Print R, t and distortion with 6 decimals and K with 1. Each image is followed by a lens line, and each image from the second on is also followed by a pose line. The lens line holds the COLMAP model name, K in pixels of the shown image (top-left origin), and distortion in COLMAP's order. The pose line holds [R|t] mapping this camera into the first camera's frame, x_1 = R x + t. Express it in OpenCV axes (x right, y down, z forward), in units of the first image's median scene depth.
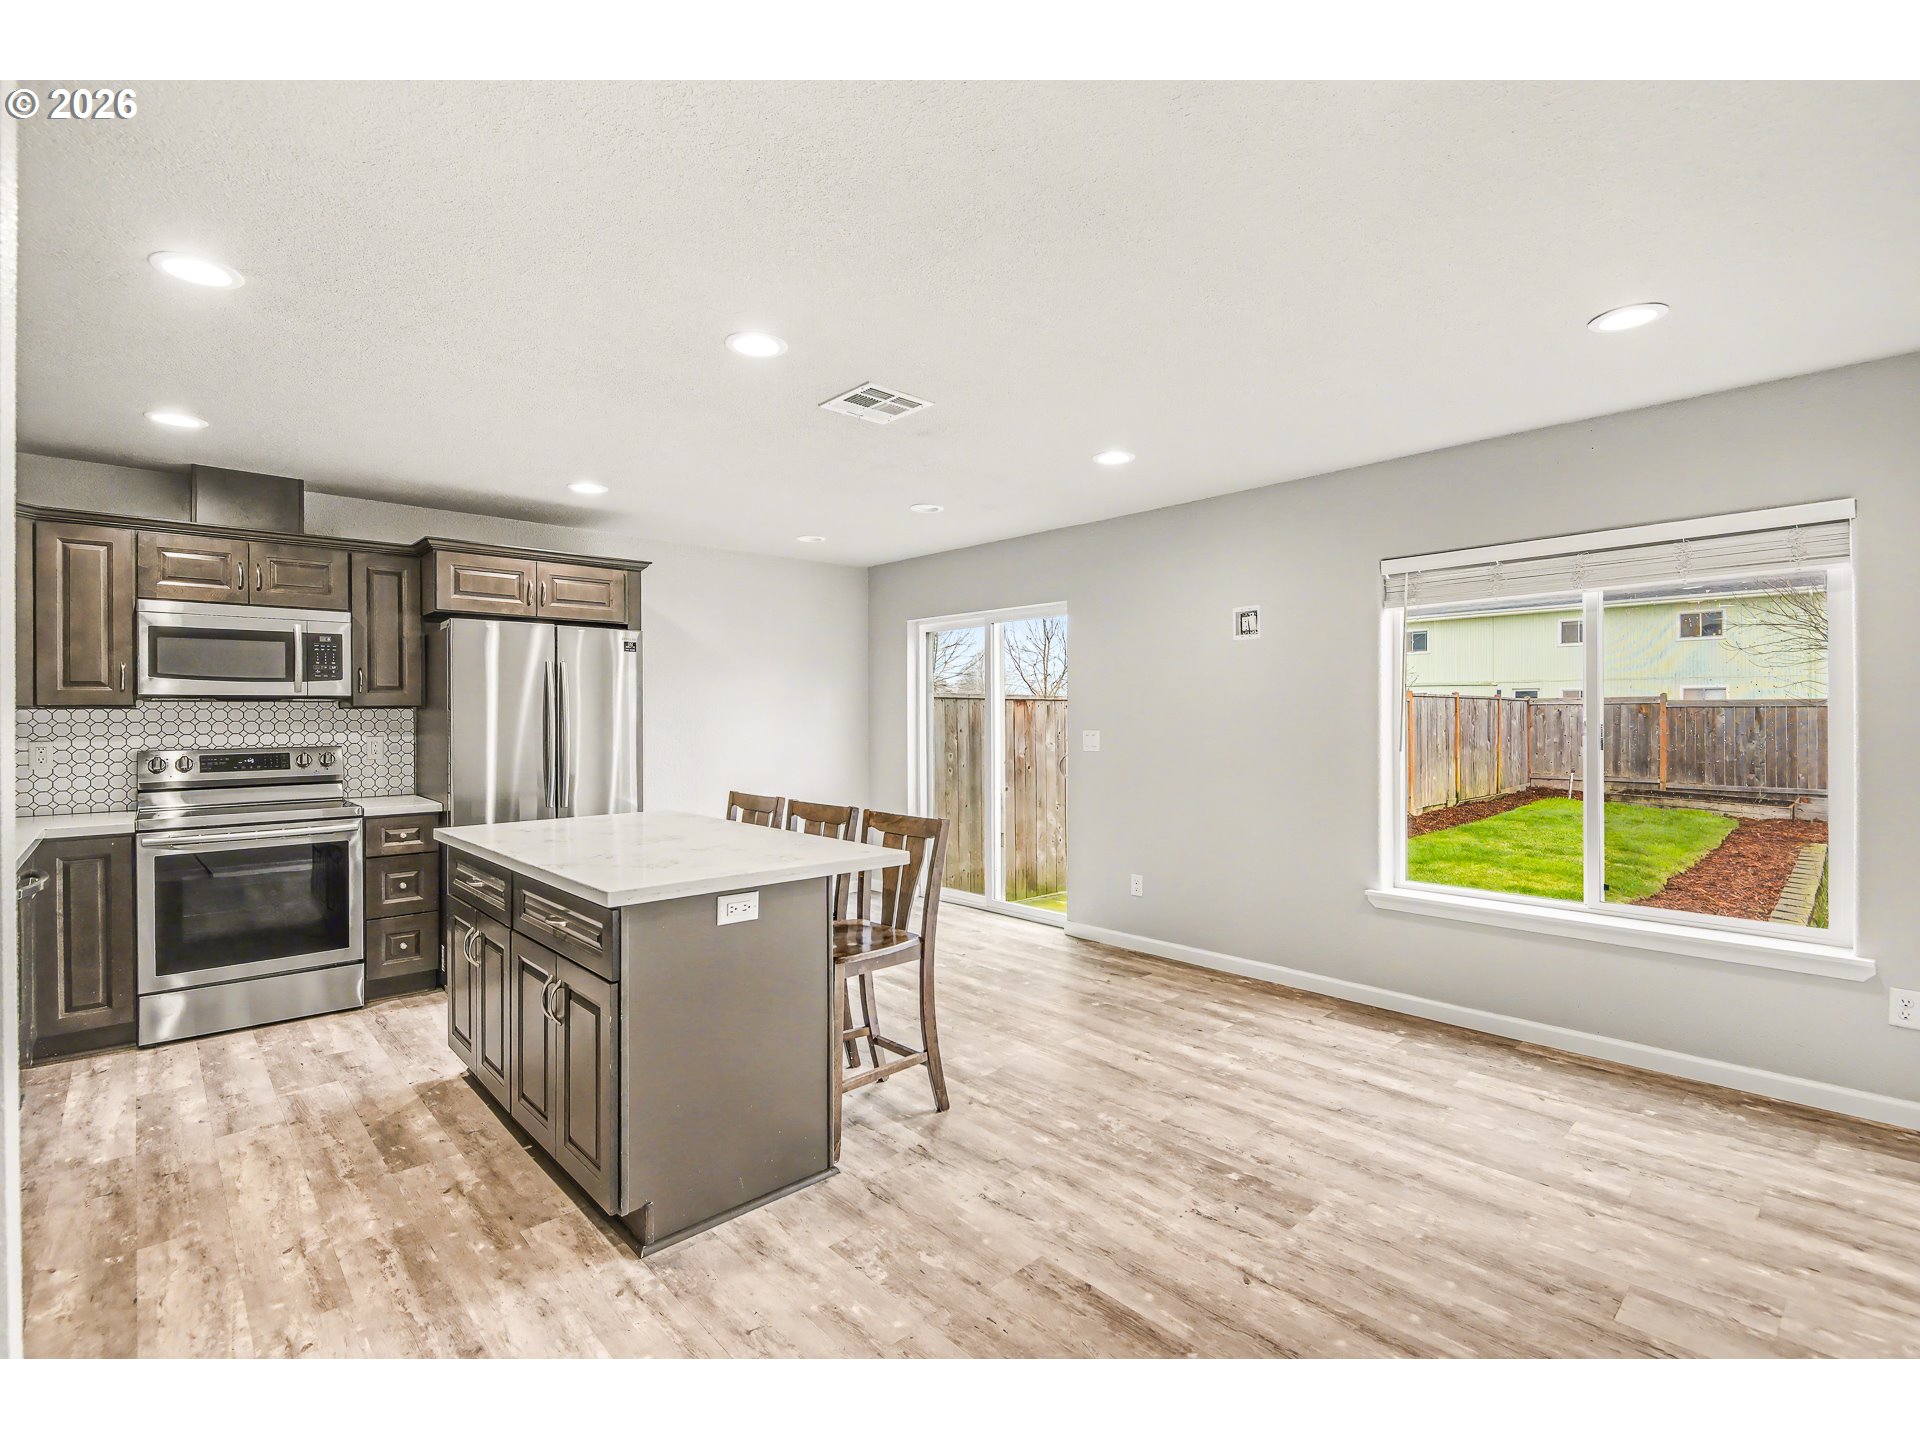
lens RADIAL K [[880.6, 0, 952.3], [0, 880.6, 719.4], [0, 0, 1]] dist [0.002362, -0.000713]
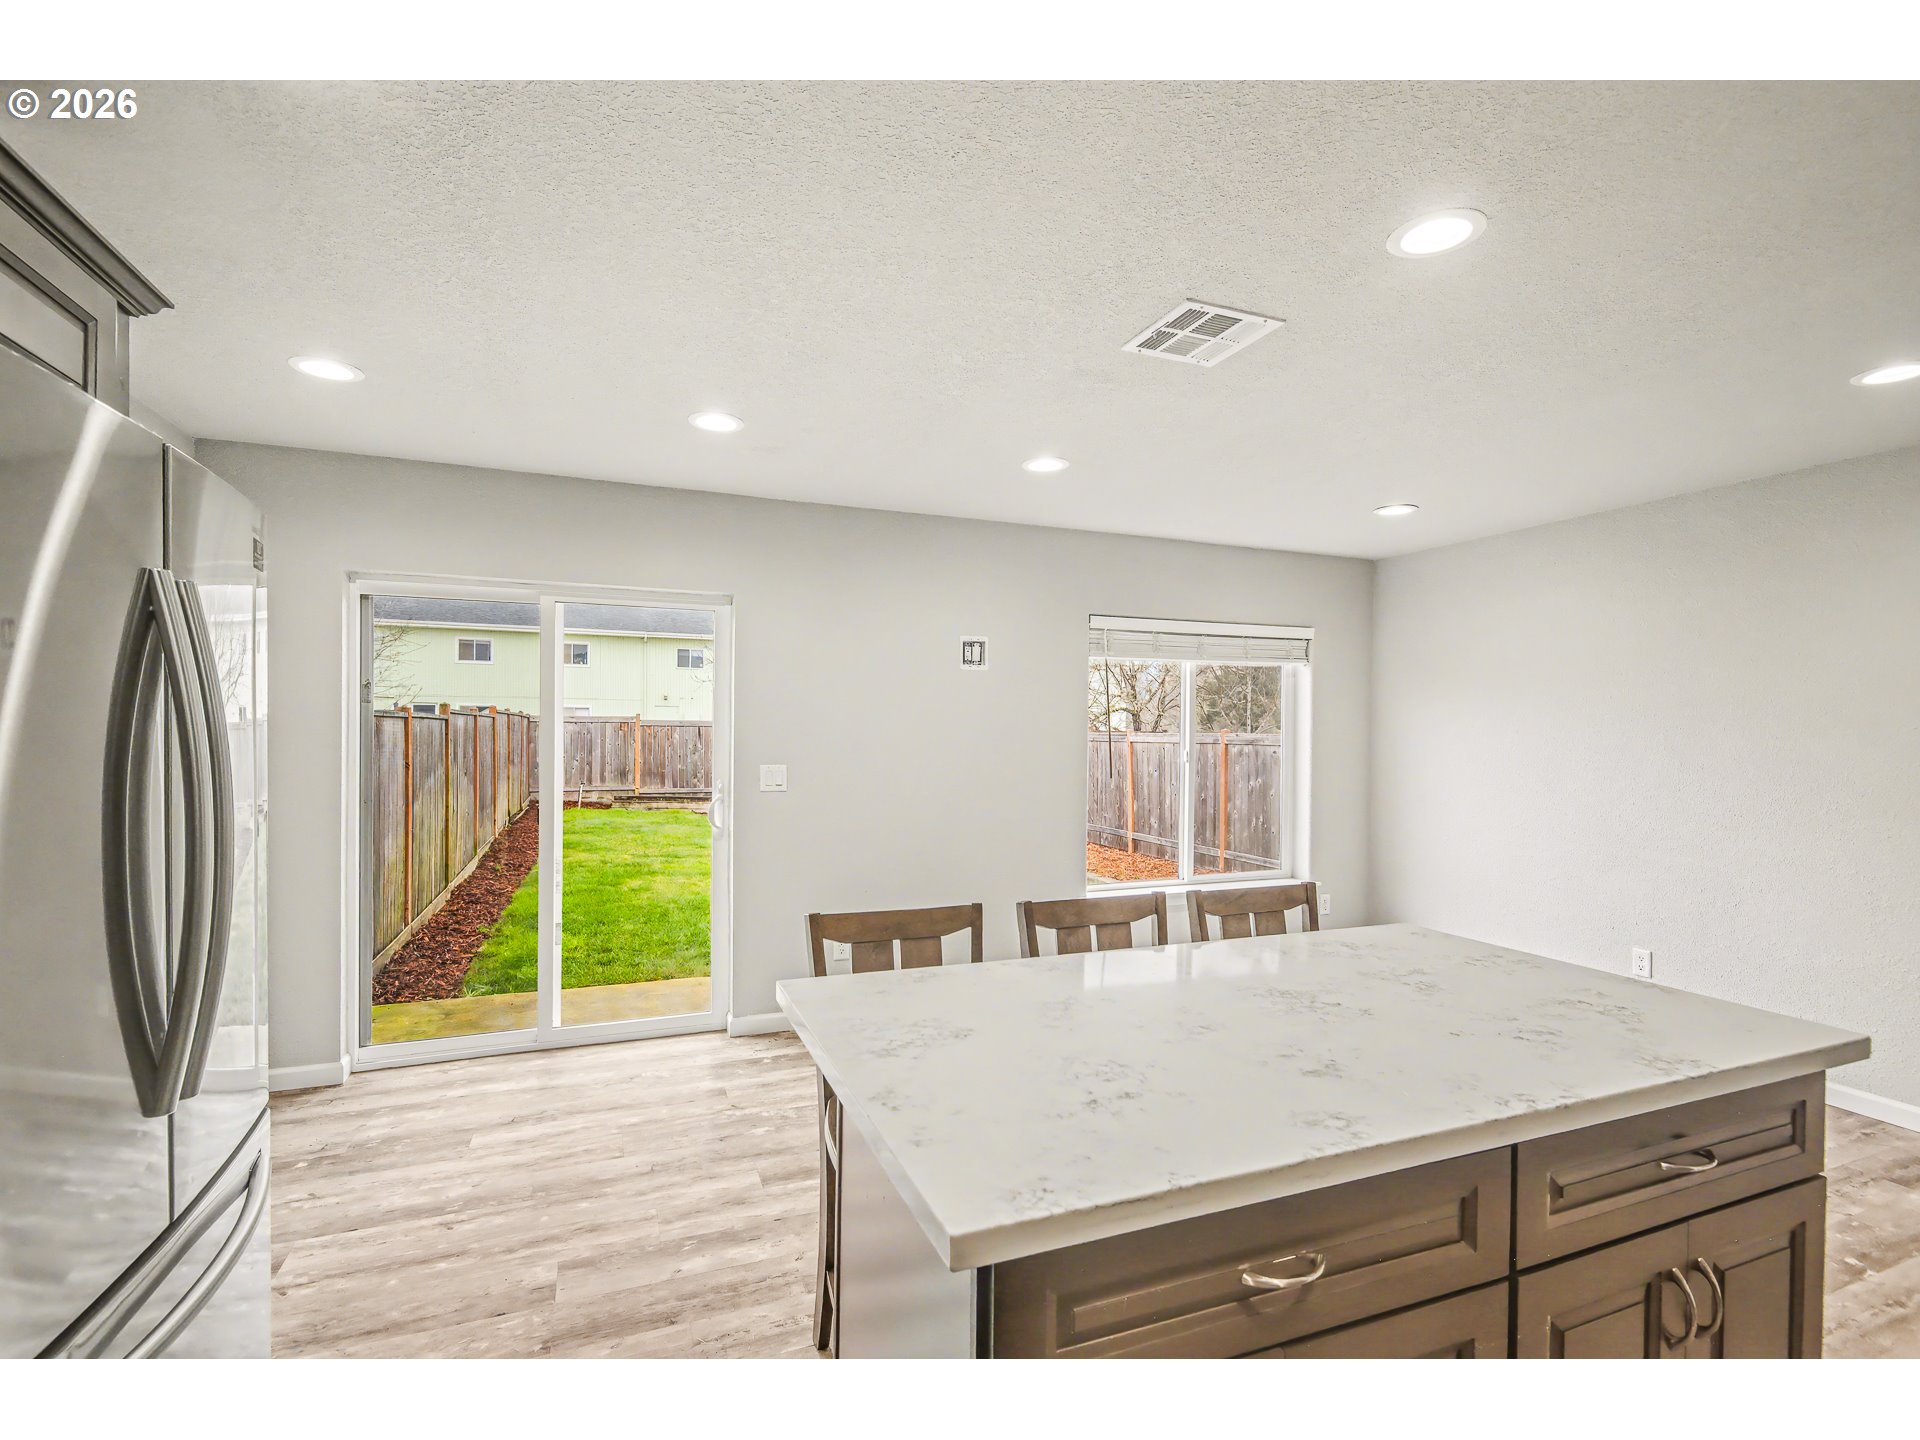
lens RADIAL K [[888.3, 0, 954.0], [0, 888.3, 743.7], [0, 0, 1]] dist [-0.002191, -0.000696]
pose [[0.359095, -0.006333, 0.933279, -0.546796], [-0.007791, 0.999922, 0.009783, -0.015559], [-0.933268, -0.010784, 0.359018, 0.598341]]
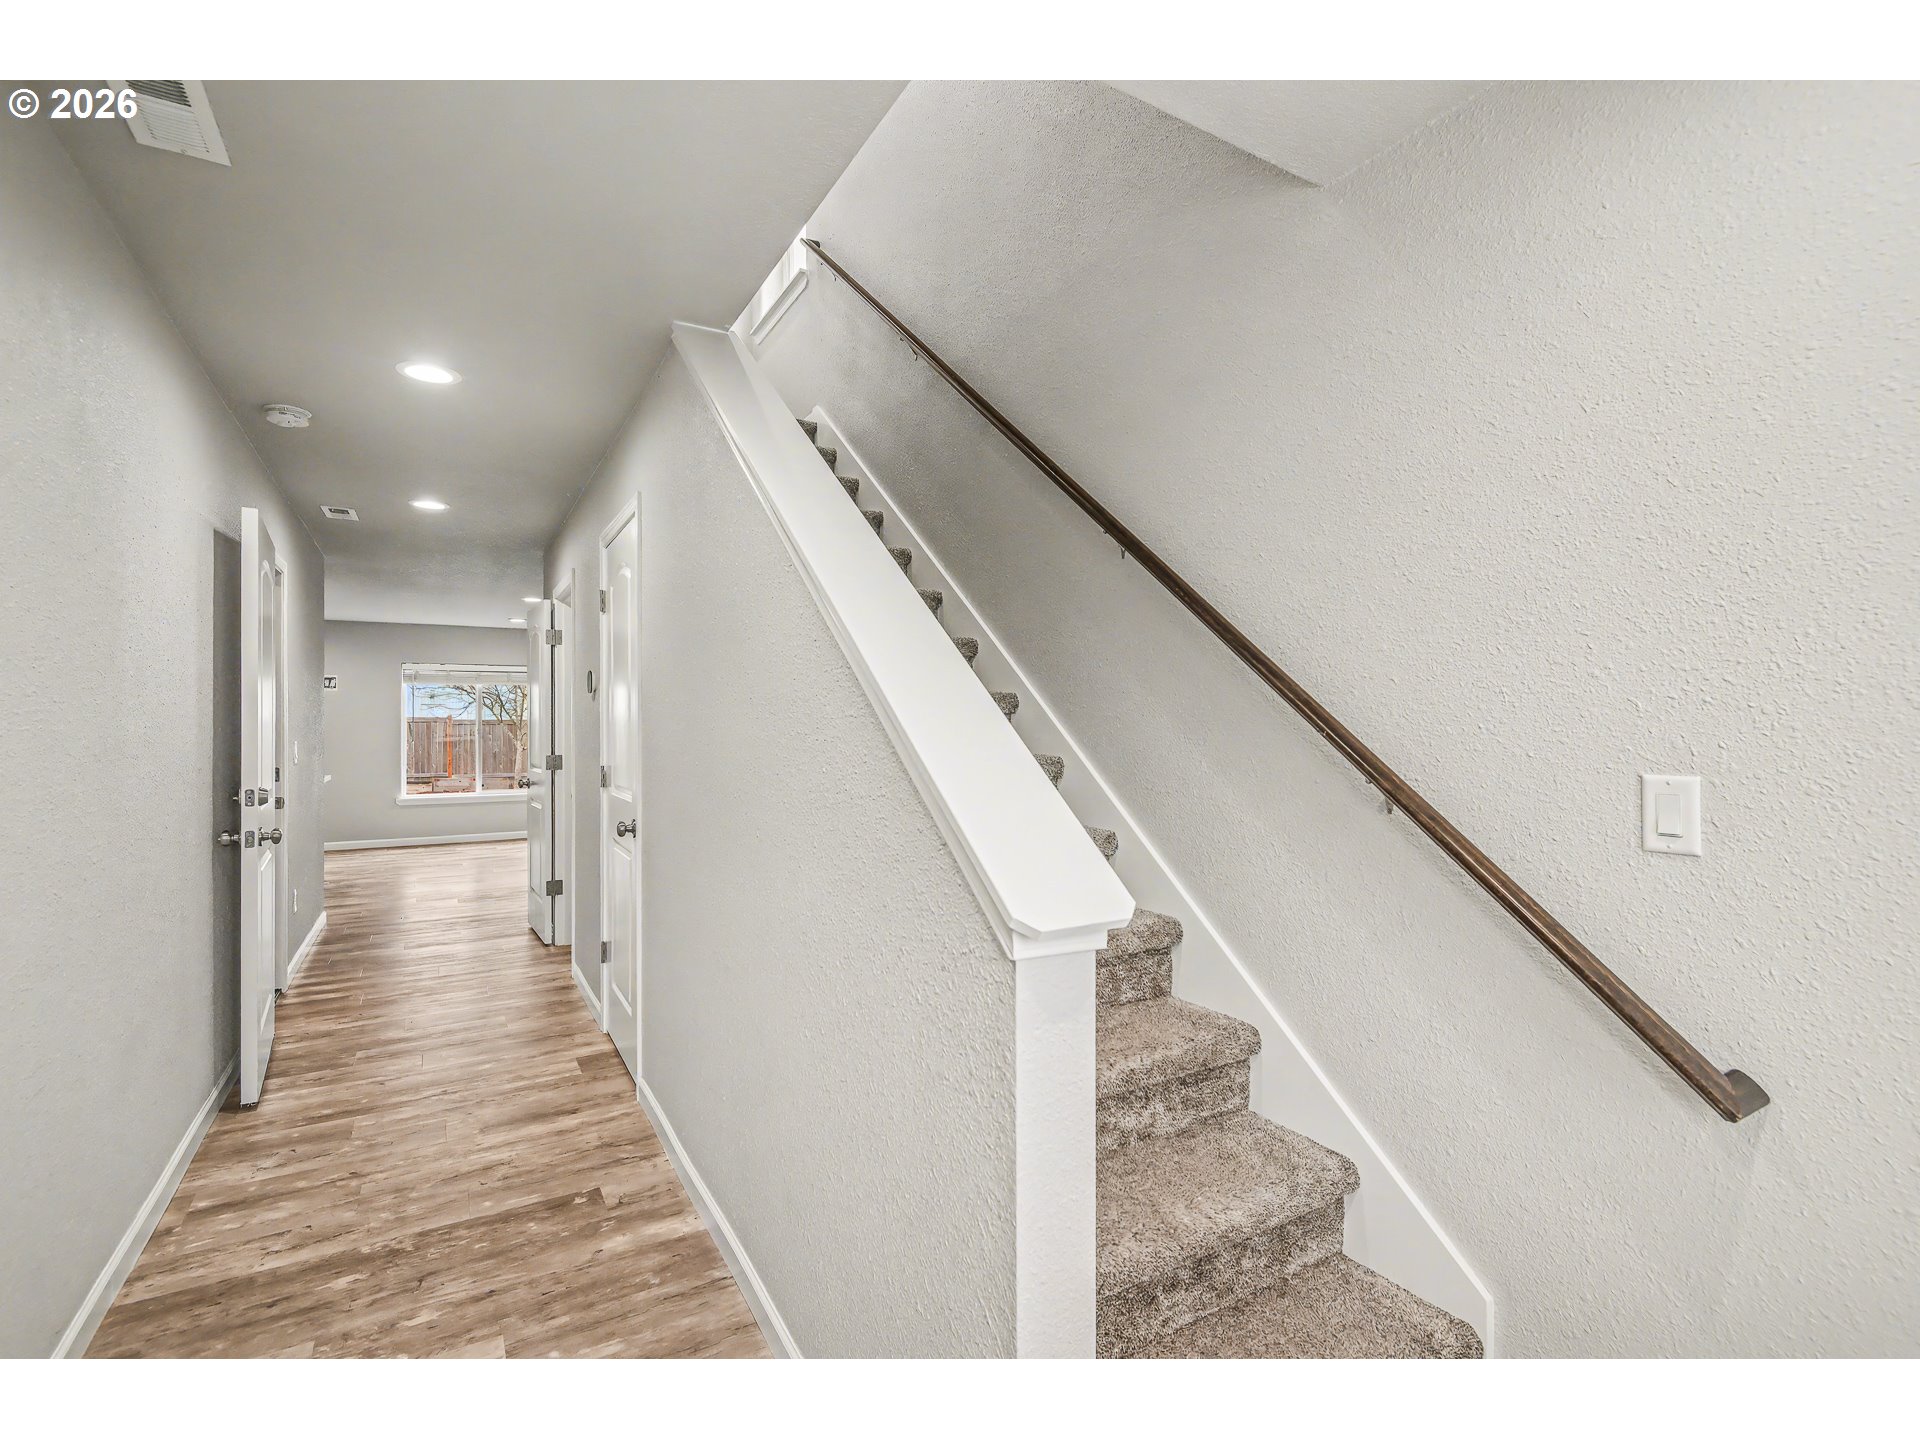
lens RADIAL K [[880.6, 0, 952.3], [0, 880.6, 719.4], [0, 0, 1]] dist [0.002362, -0.000713]
pose [[0.211682, 0.011644, 0.977269, -1.295501], [0.002308, 0.999920, -0.012414, 0.008752], [-0.977336, 0.004884, 0.211639, -0.829183]]
